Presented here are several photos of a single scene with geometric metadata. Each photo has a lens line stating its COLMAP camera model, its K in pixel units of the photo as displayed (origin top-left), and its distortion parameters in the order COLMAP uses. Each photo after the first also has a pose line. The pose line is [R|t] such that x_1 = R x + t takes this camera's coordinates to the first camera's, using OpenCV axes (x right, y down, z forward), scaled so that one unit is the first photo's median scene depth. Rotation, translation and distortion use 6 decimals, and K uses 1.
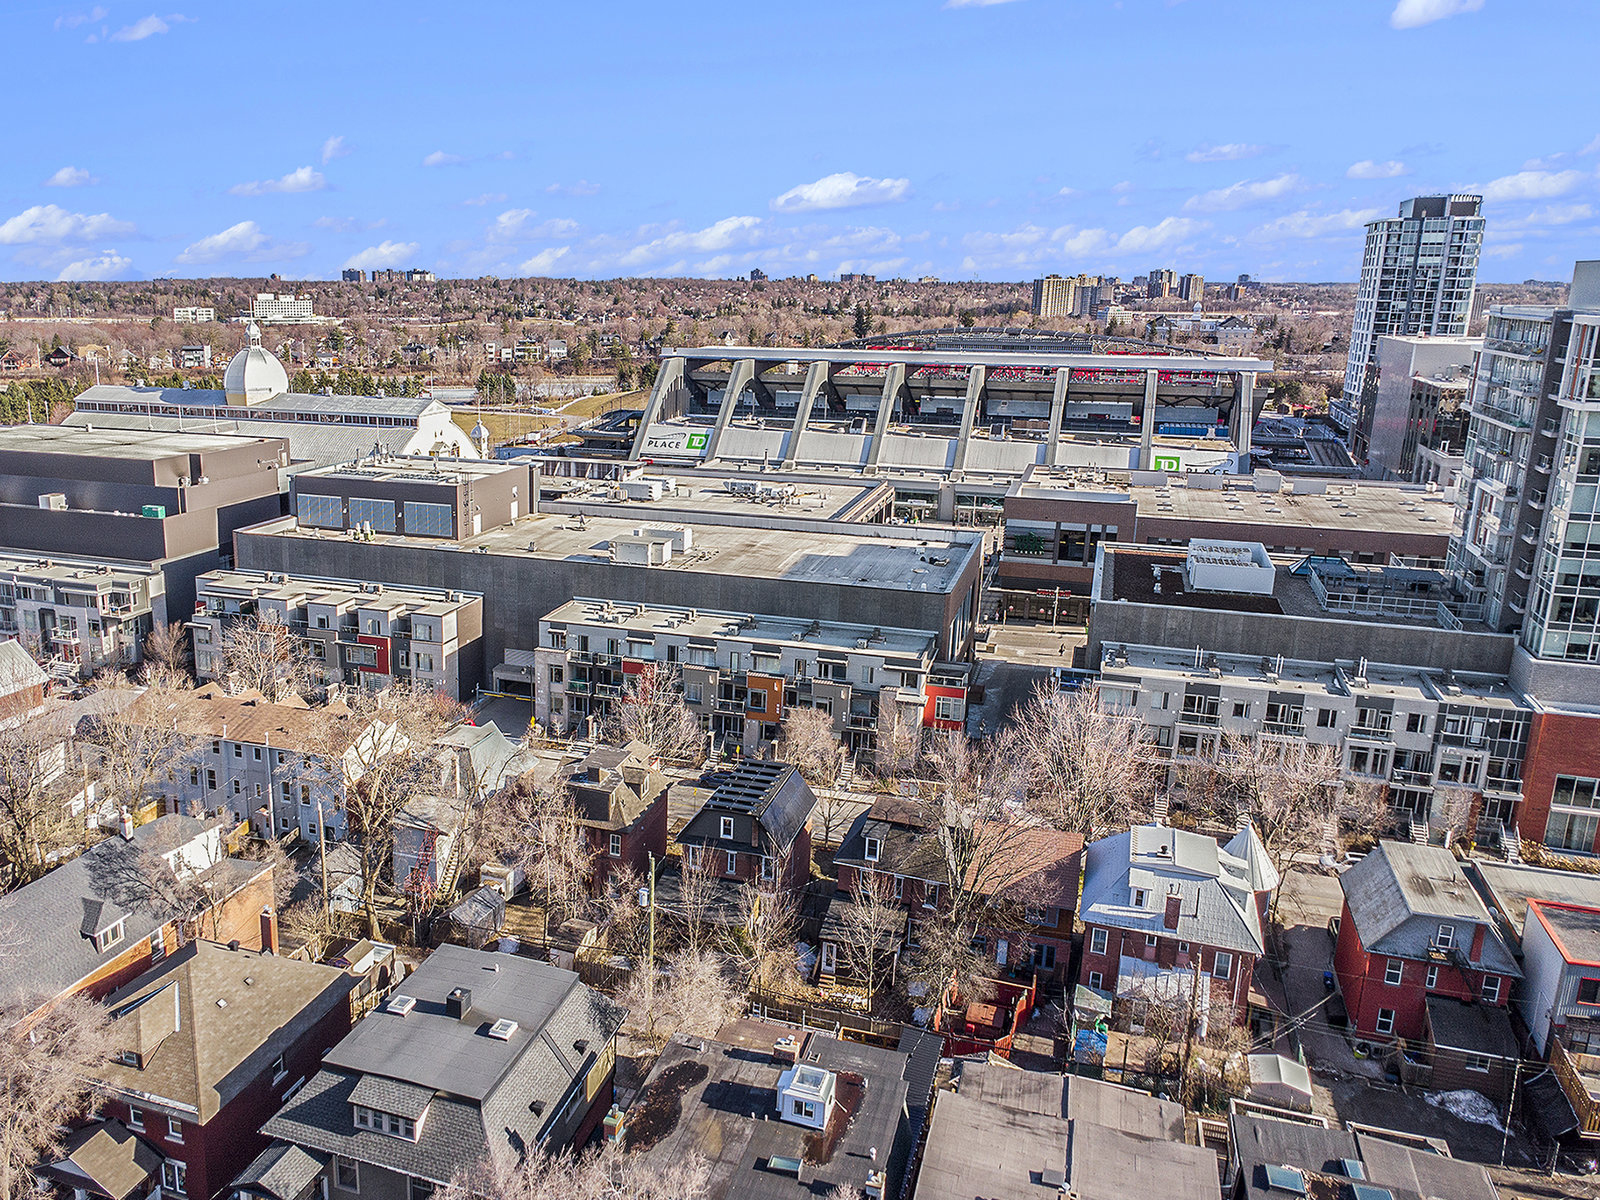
lens RADIAL K [[1116.6, 0, 800.0], [0, 1116.6, 600.0], [0, 0, 1]] dist [0.005841, 0.003777]
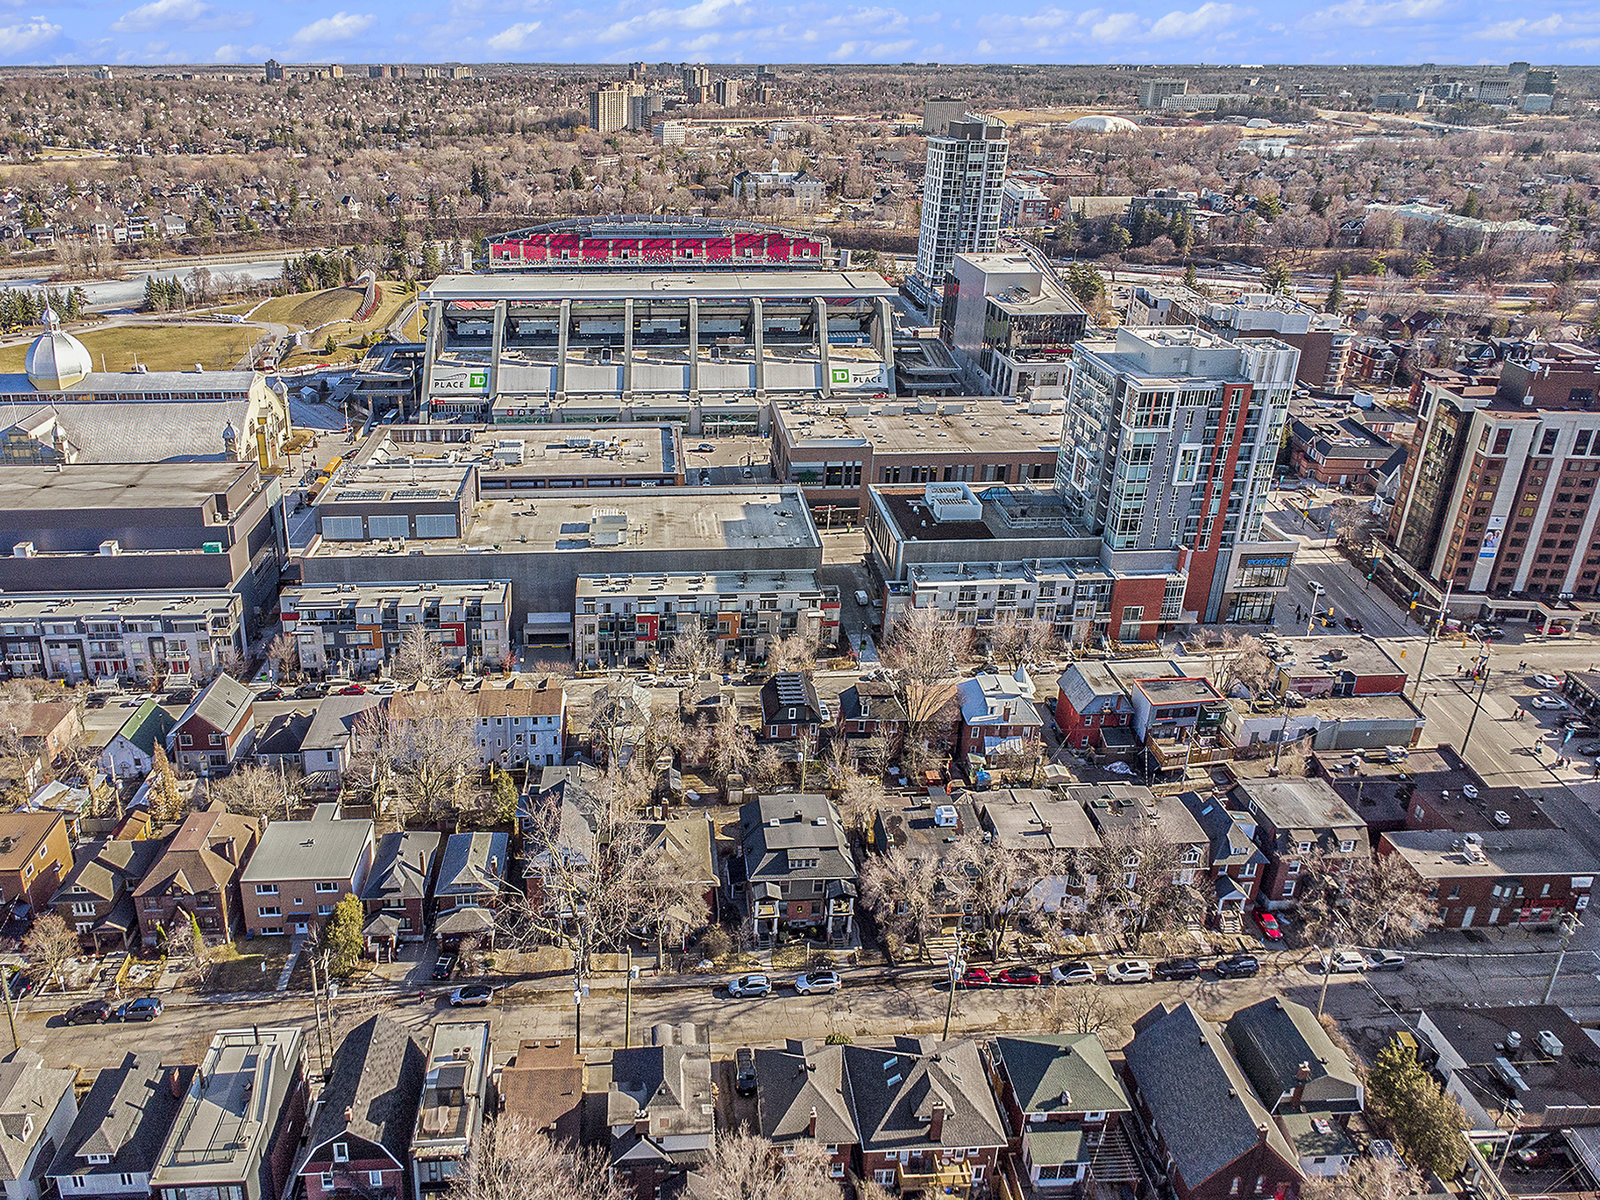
lens RADIAL K [[1116.6, 0, 800.0], [0, 1116.6, 600.0], [0, 0, 1]] dist [0.005841, 0.003777]
pose [[0.912937, -0.154083, 0.377895, -0.535009], [0.077042, 0.974405, 0.211184, -0.280158], [-0.400763, -0.163684, 0.901441, -0.508364]]
